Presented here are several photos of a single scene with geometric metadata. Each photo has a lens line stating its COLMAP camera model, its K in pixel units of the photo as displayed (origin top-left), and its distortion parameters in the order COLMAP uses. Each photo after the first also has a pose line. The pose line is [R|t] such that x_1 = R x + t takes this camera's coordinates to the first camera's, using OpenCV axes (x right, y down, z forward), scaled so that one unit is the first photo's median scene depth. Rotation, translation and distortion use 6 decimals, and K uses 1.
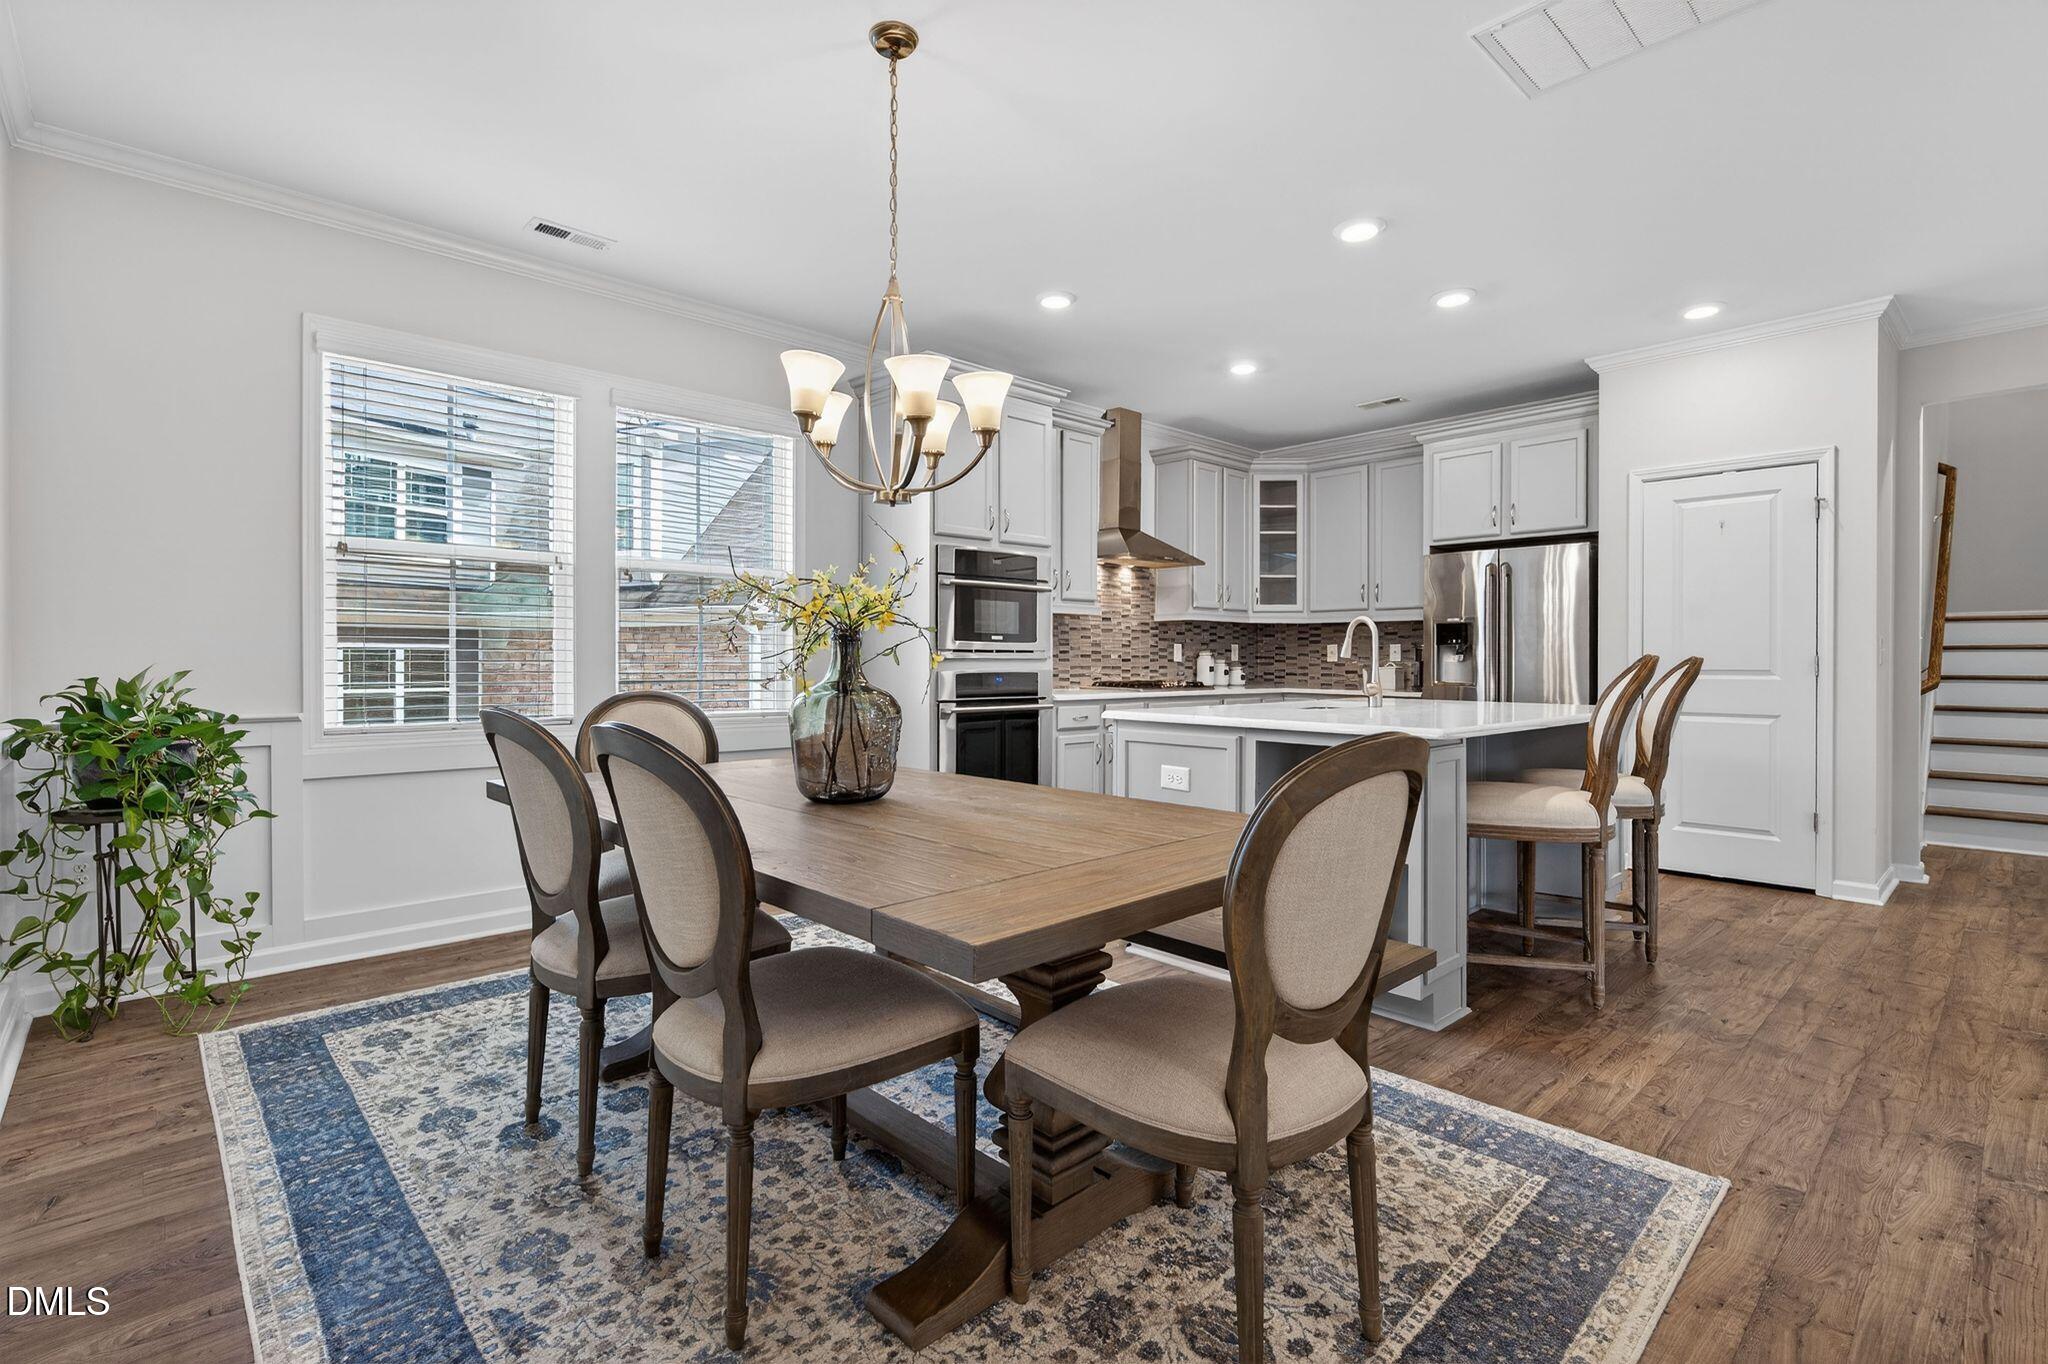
lens RADIAL K [[954.0, 0, 1029.4], [0, 954.0, 658.3], [0, 0, 1]] dist [-0.003850, -0.000388]
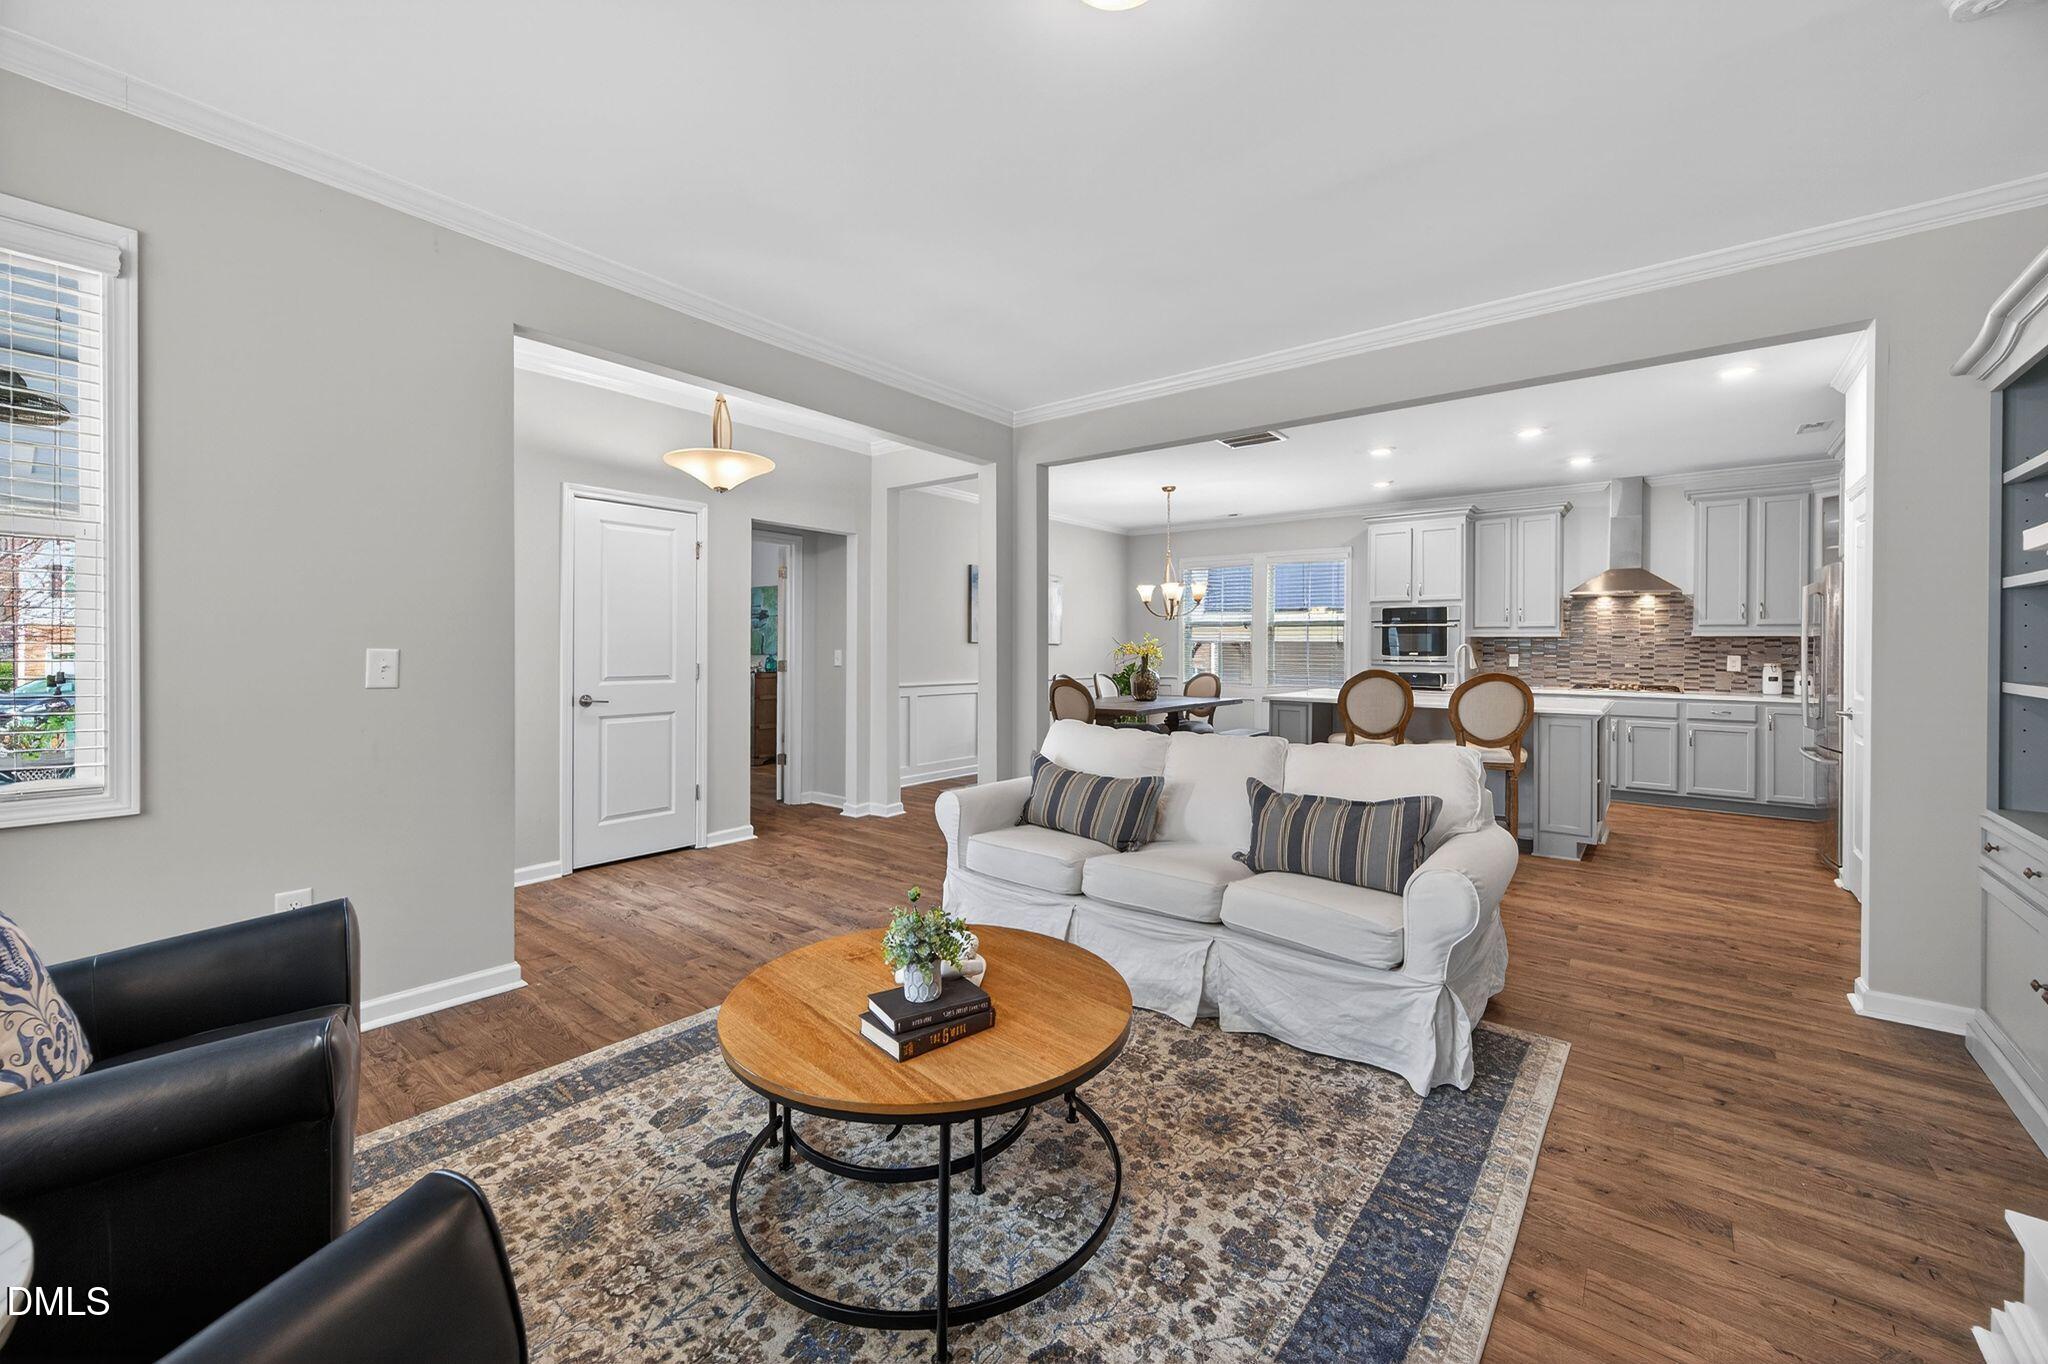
lens RADIAL K [[826.2, 0, 1024.1], [0, 826.2, 655.5], [0, 0, 1]] dist [-0.000862, -0.000180]
pose [[0.147702, 0.009935, -0.988982, 2.728854], [-0.003908, 0.999948, 0.009462, -0.057997], [0.989024, 0.002468, 0.147733, 0.040877]]
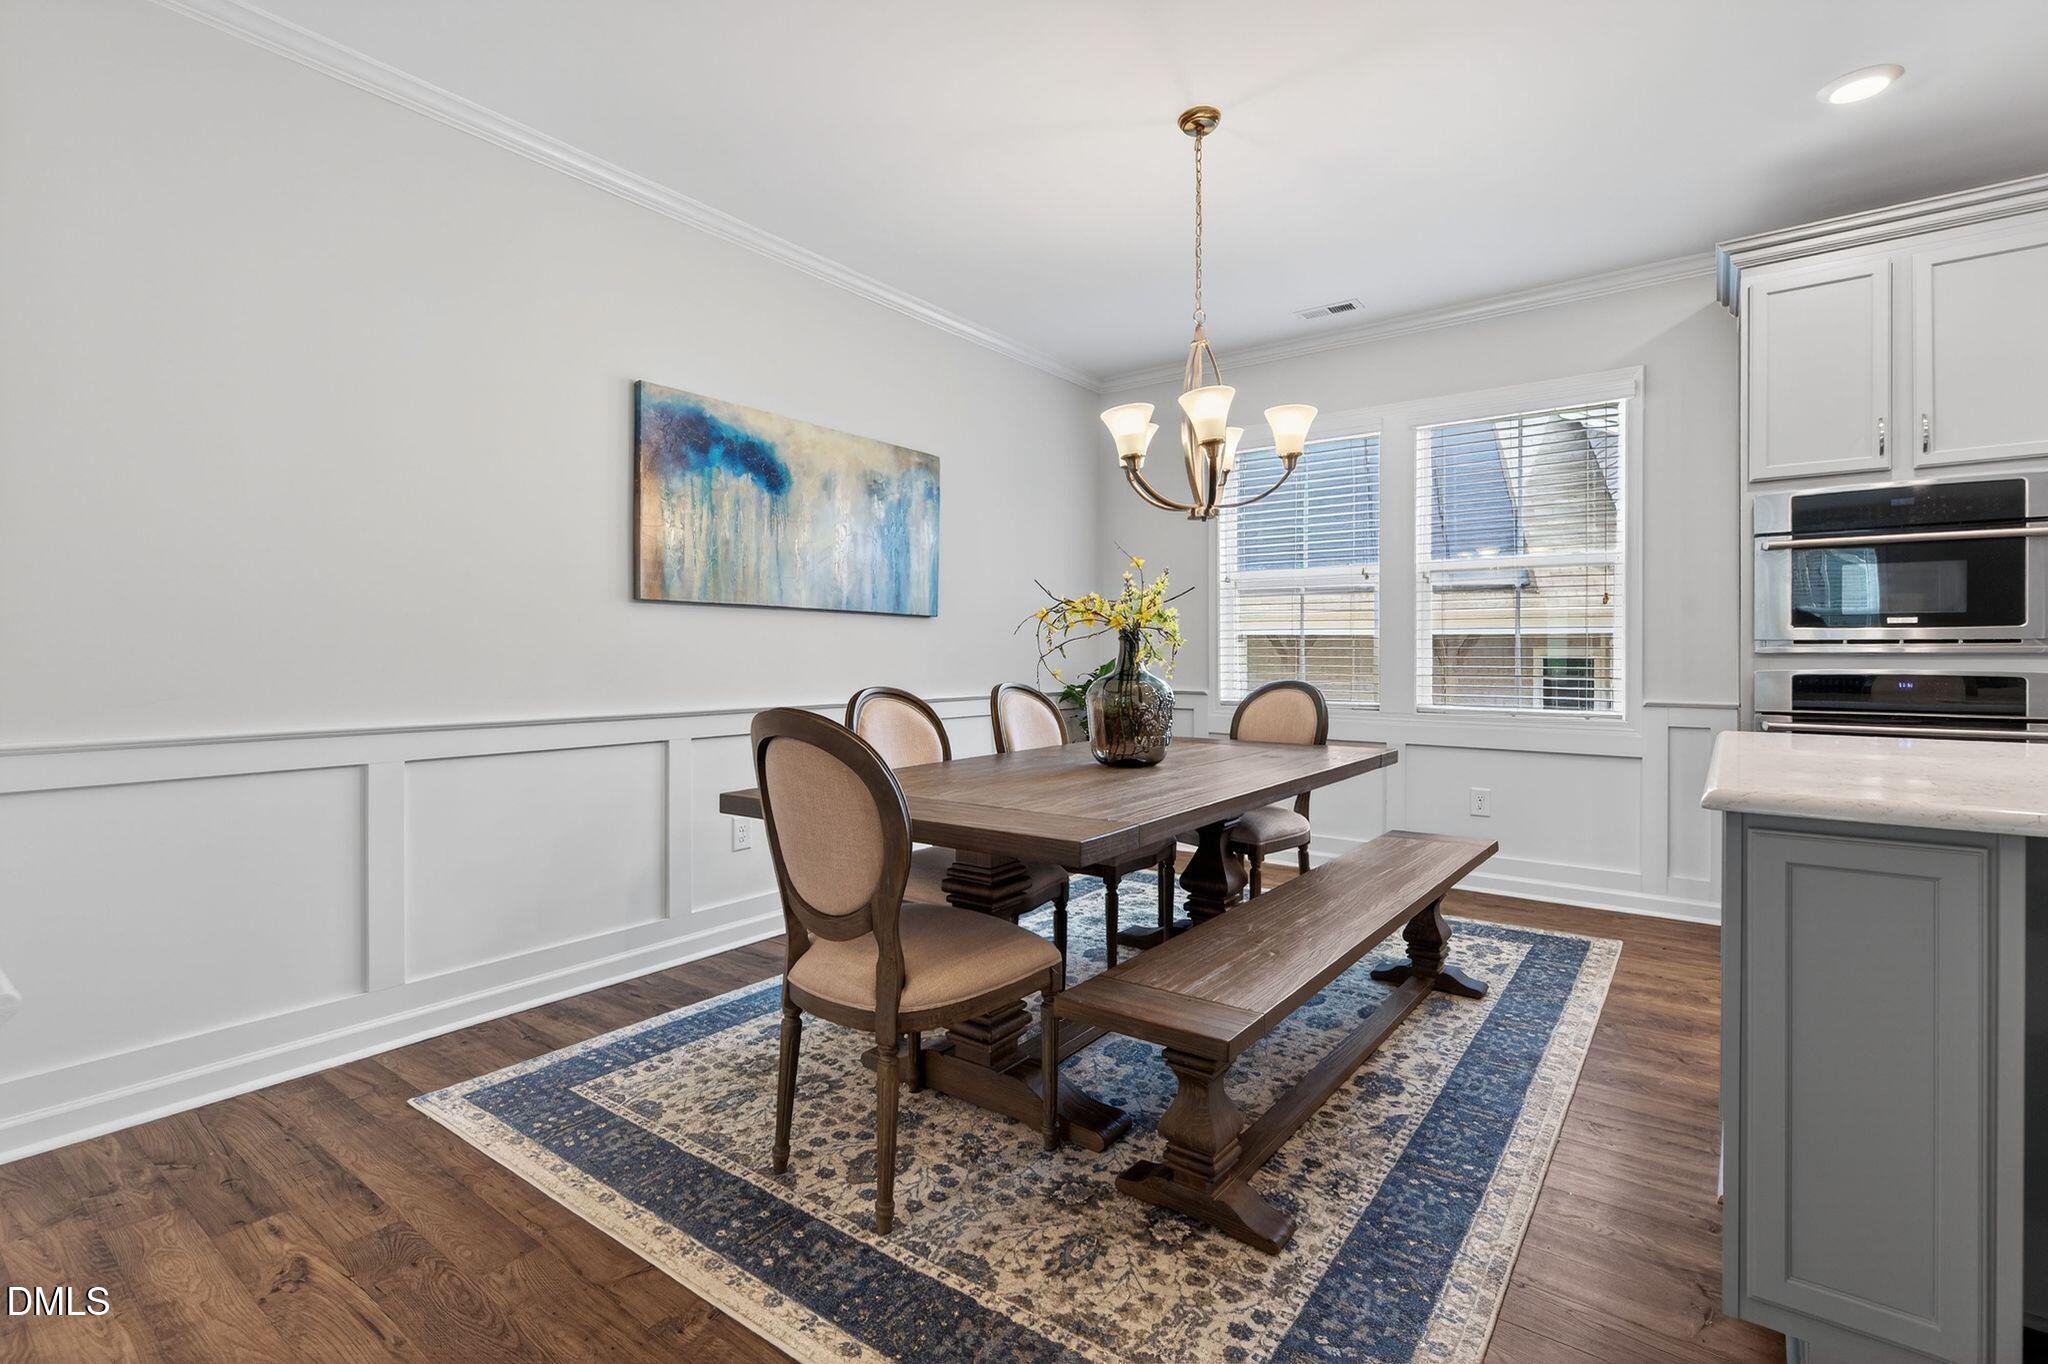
lens RADIAL K [[954.0, 0, 1029.4], [0, 954.0, 658.3], [0, 0, 1]] dist [-0.003850, -0.000388]
pose [[0.168083, 0.005367, -0.985758, 0.951377], [0.002750, 0.999979, 0.005914, -0.003644], [0.985769, -0.003705, 0.168064, 0.600747]]
